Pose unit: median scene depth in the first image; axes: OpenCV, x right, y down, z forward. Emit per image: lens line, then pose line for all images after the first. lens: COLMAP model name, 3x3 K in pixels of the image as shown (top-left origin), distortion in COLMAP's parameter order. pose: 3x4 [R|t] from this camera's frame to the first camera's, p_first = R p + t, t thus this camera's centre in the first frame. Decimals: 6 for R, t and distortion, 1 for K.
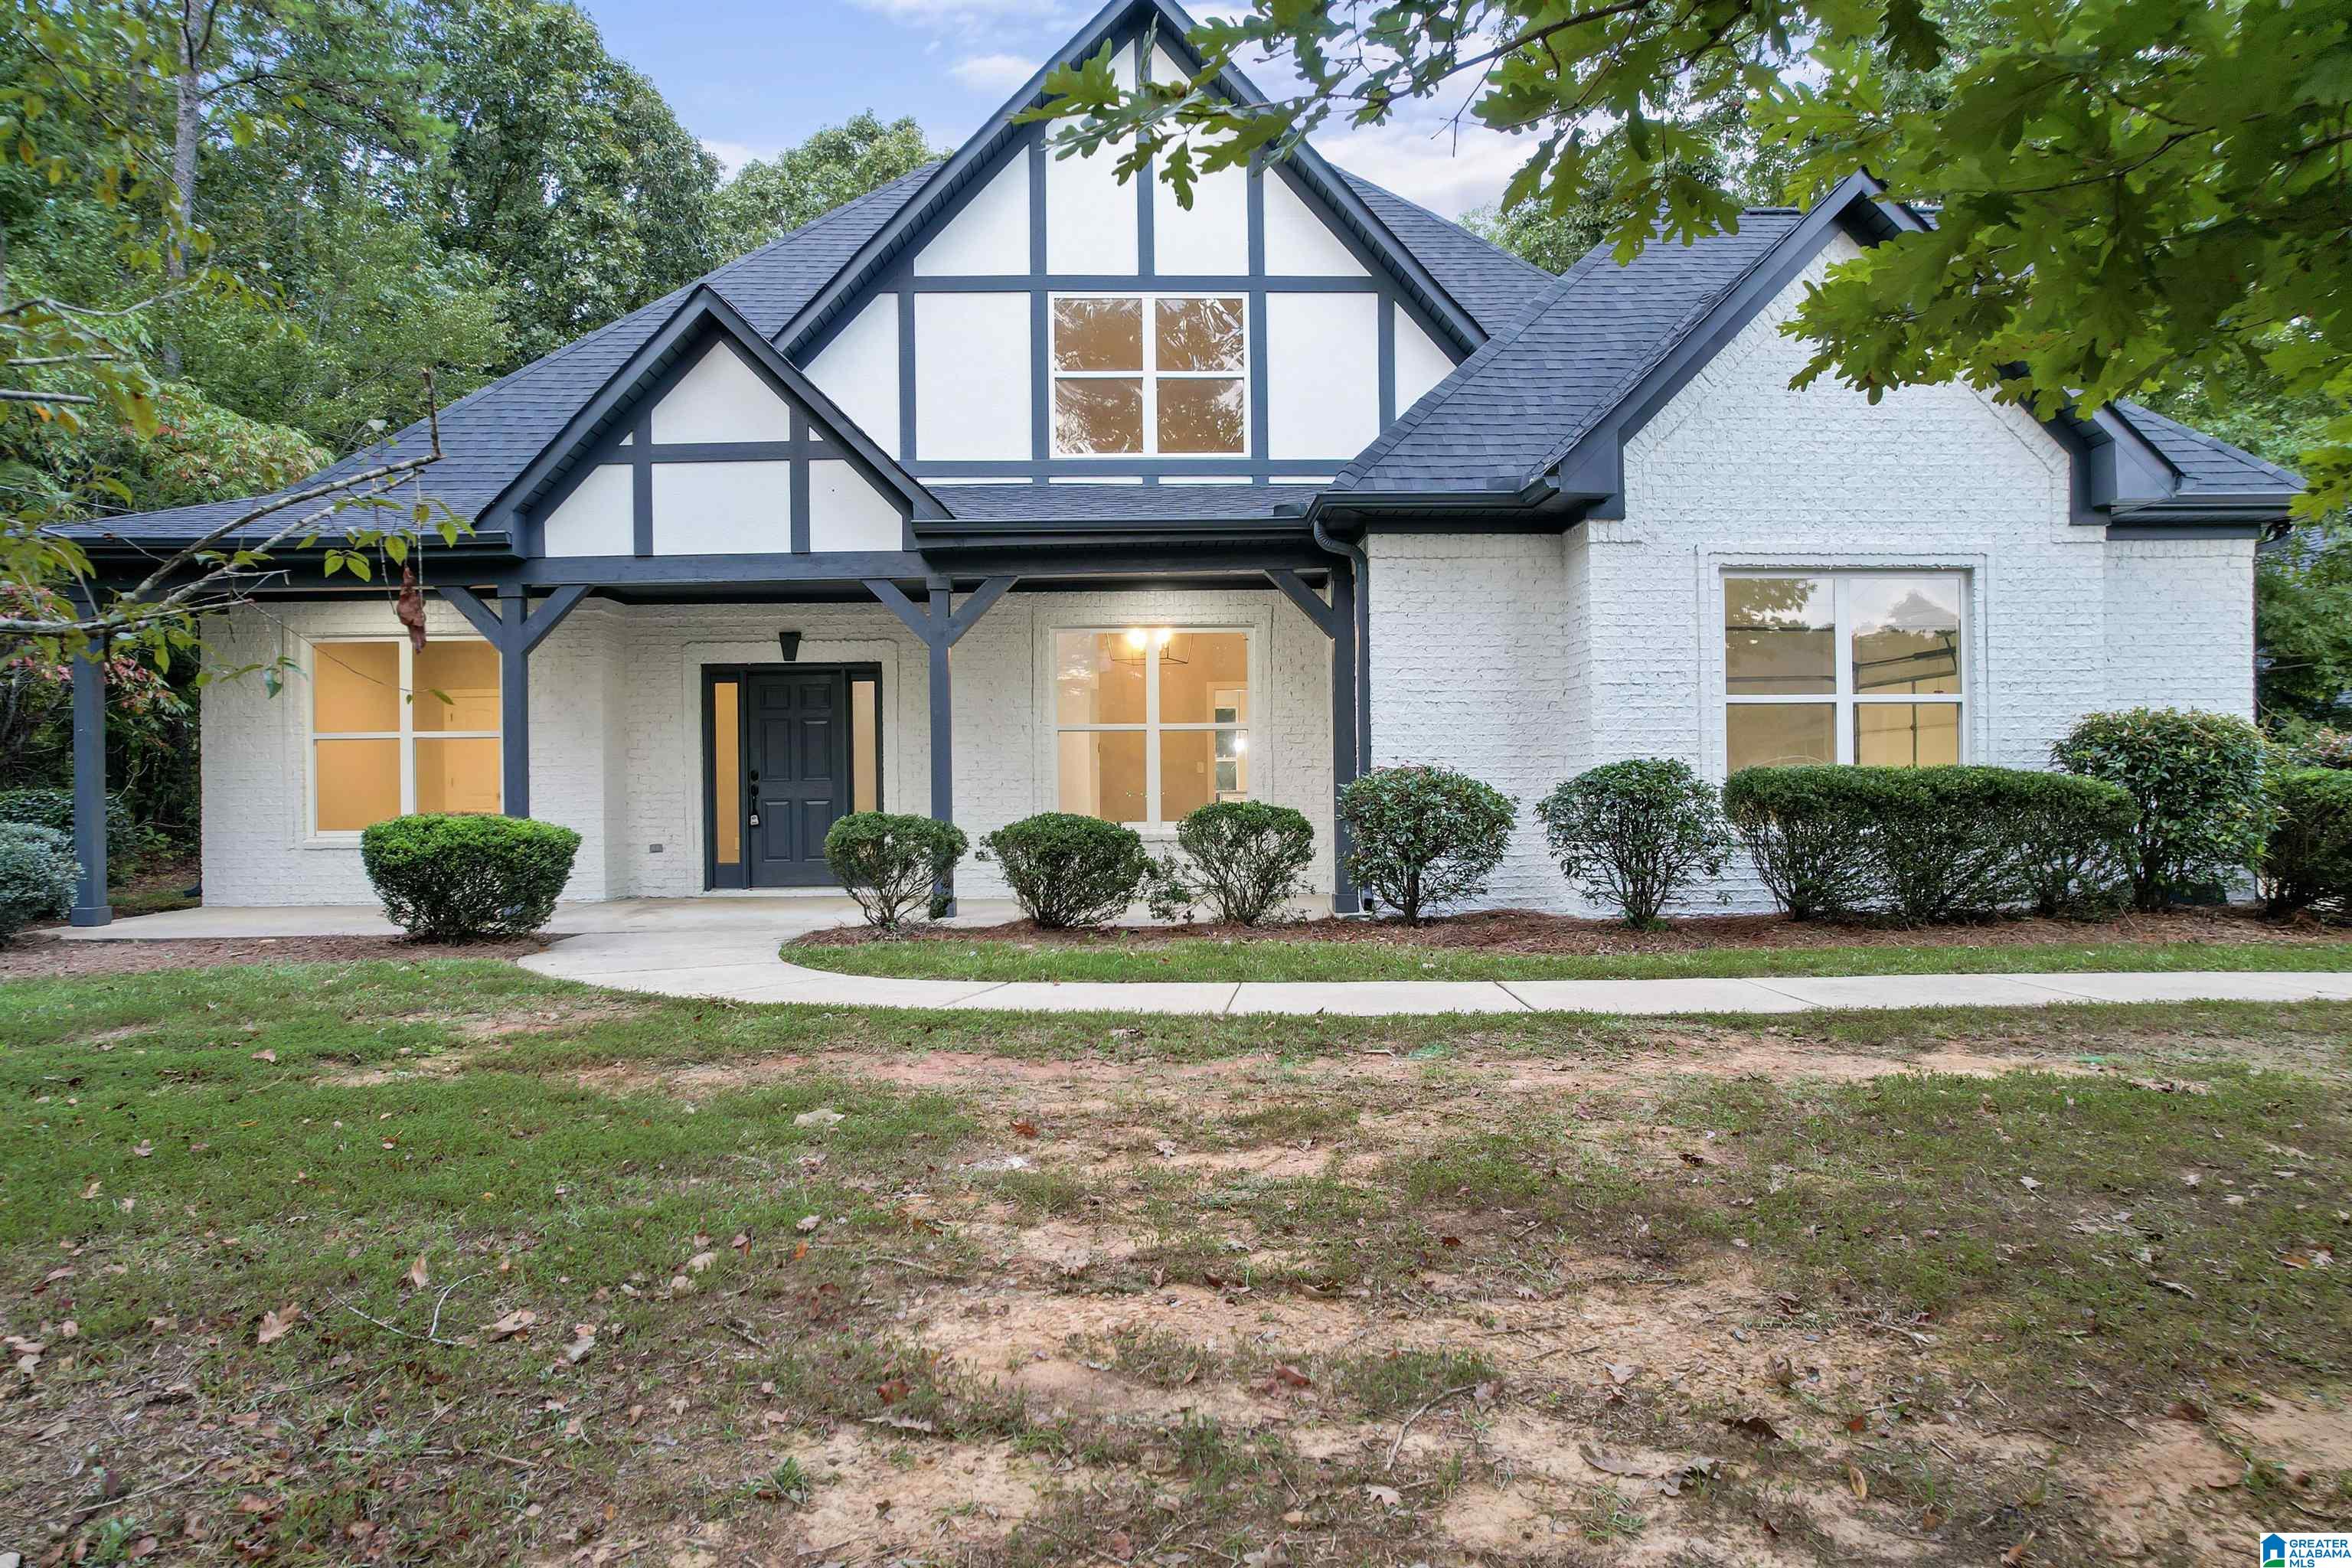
lens RADIAL K [[1526.8, 0, 1185.2], [0, 1526.8, 788.5], [0, 0, 1]] dist [0.004490, 0.001884]
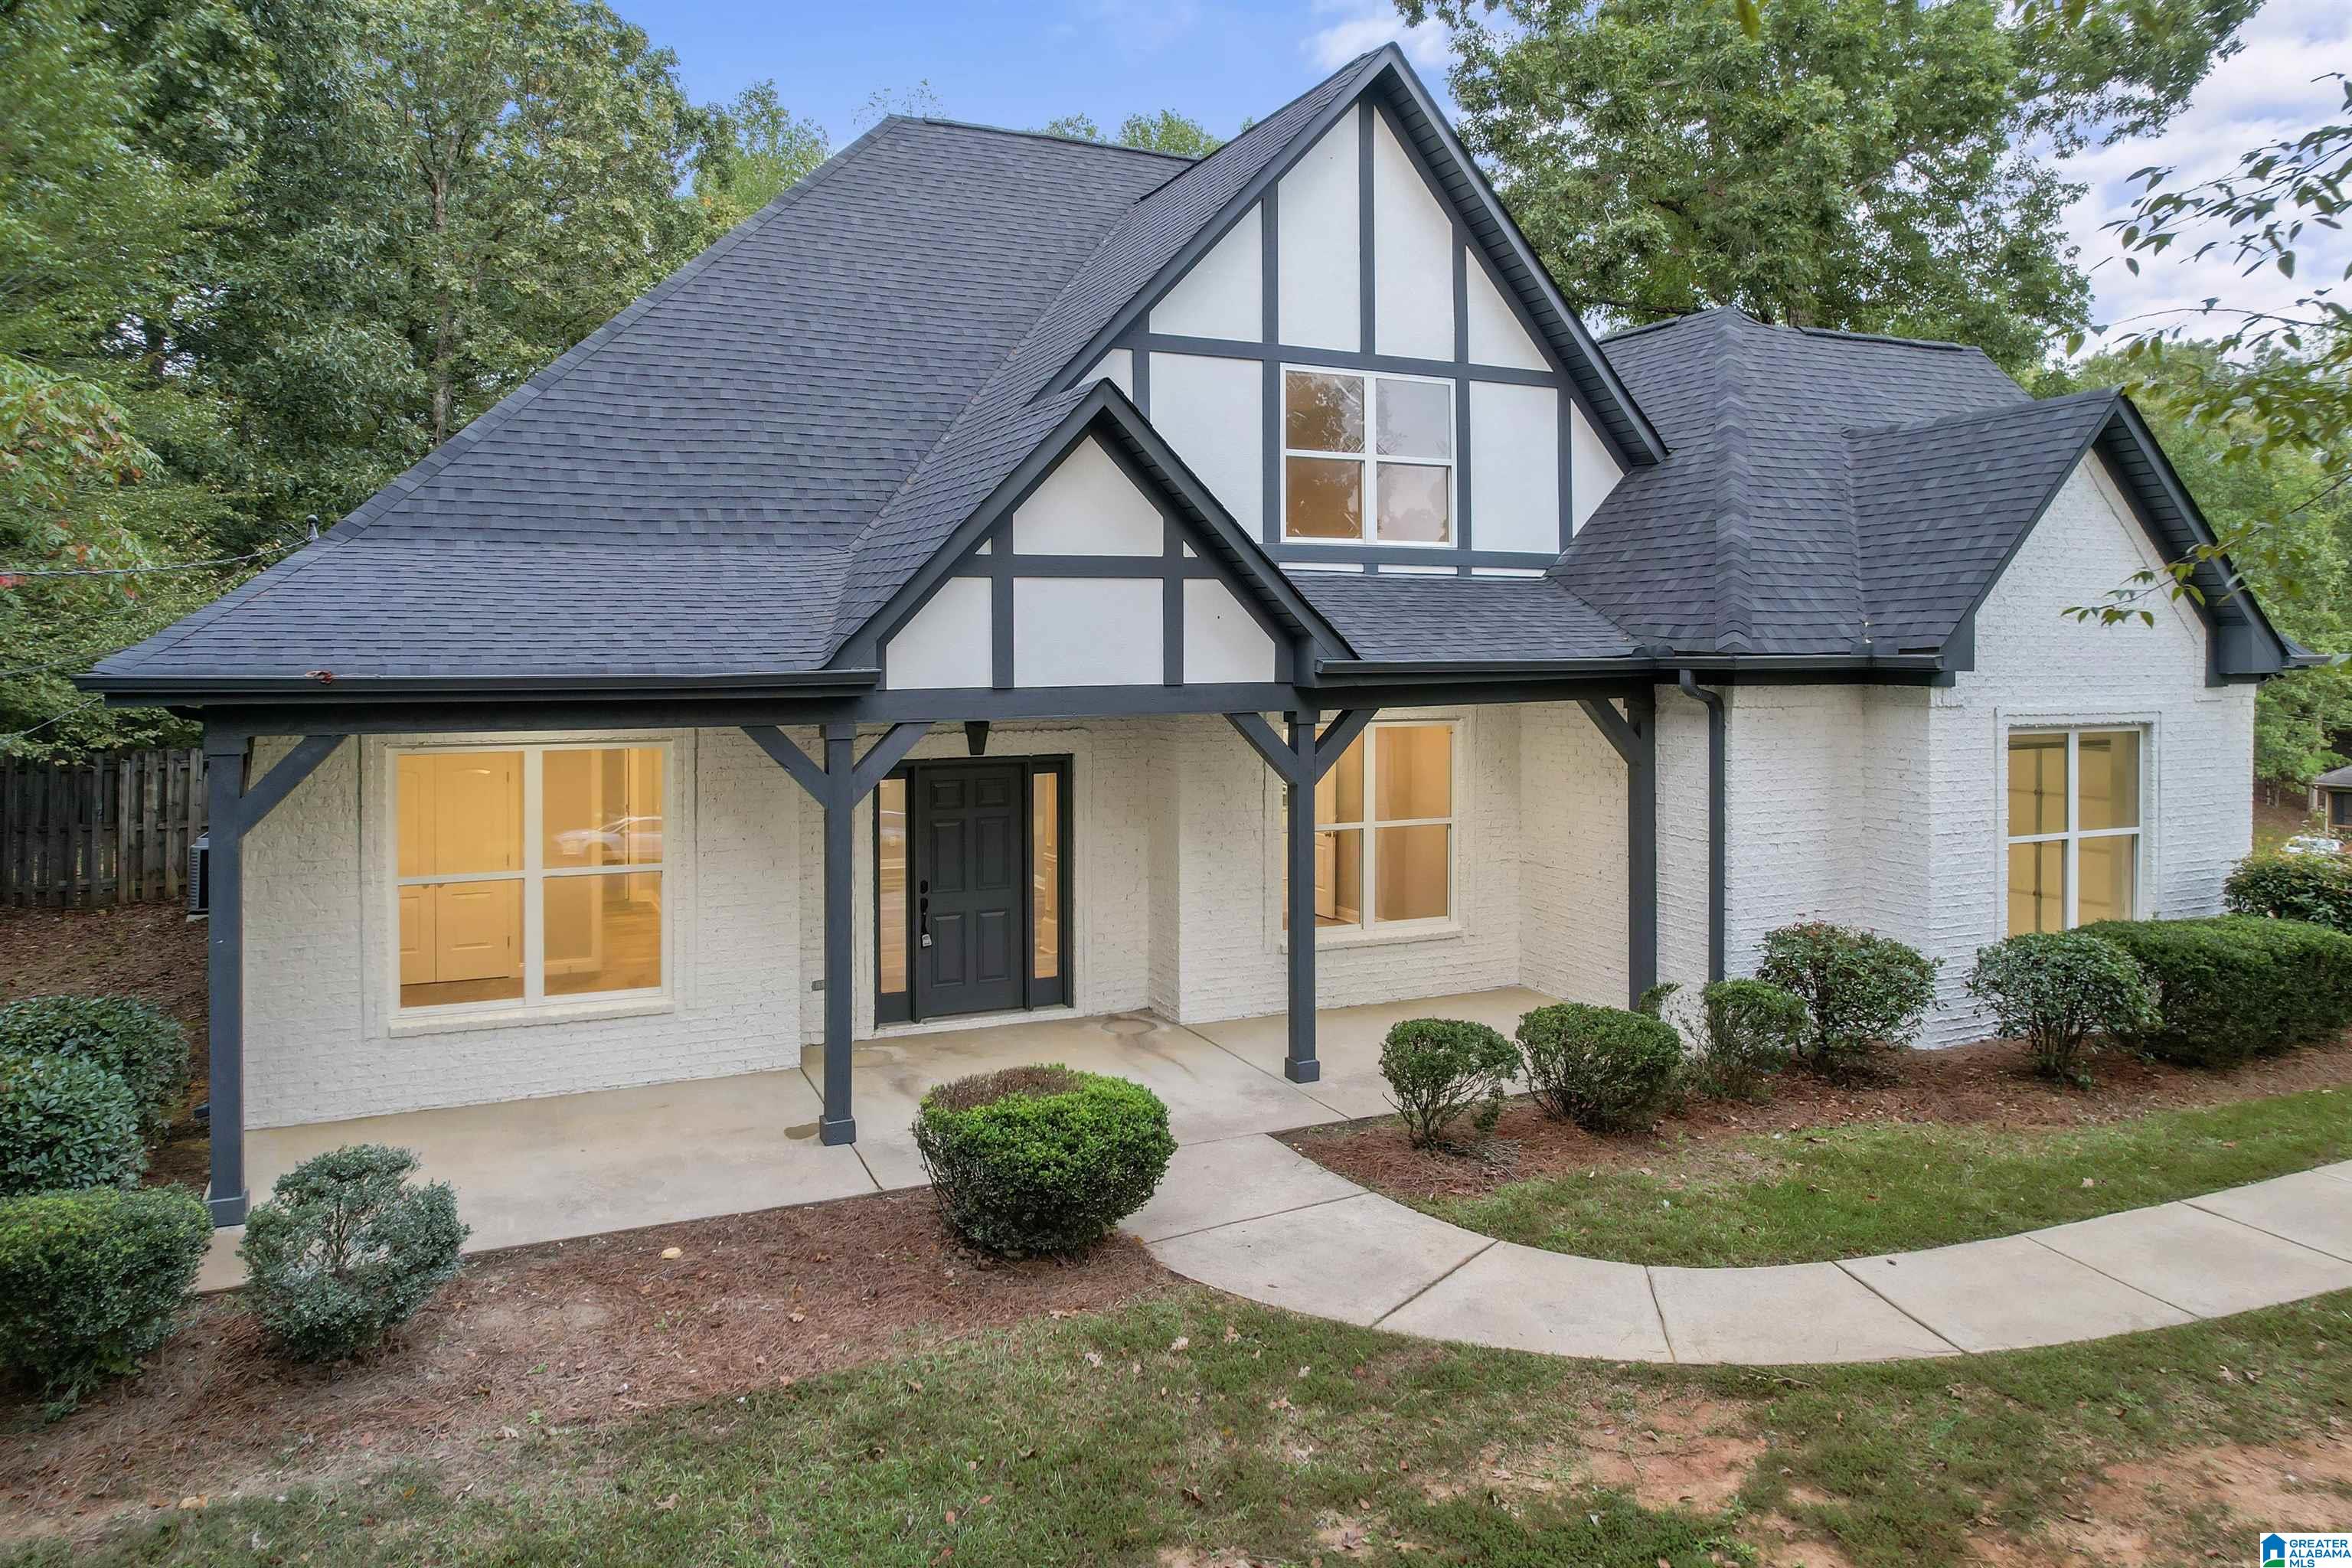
lens RADIAL K [[1526.8, 0, 1217.1], [0, 1526.8, 642.3], [0, 0, 1]] dist [0.004490, 0.001884]
pose [[0.918229, 0.019686, 0.395559, -0.489793], [-0.018184, 0.999806, -0.007546, -0.147031], [-0.395631, -0.000264, 0.918409, 0.159866]]
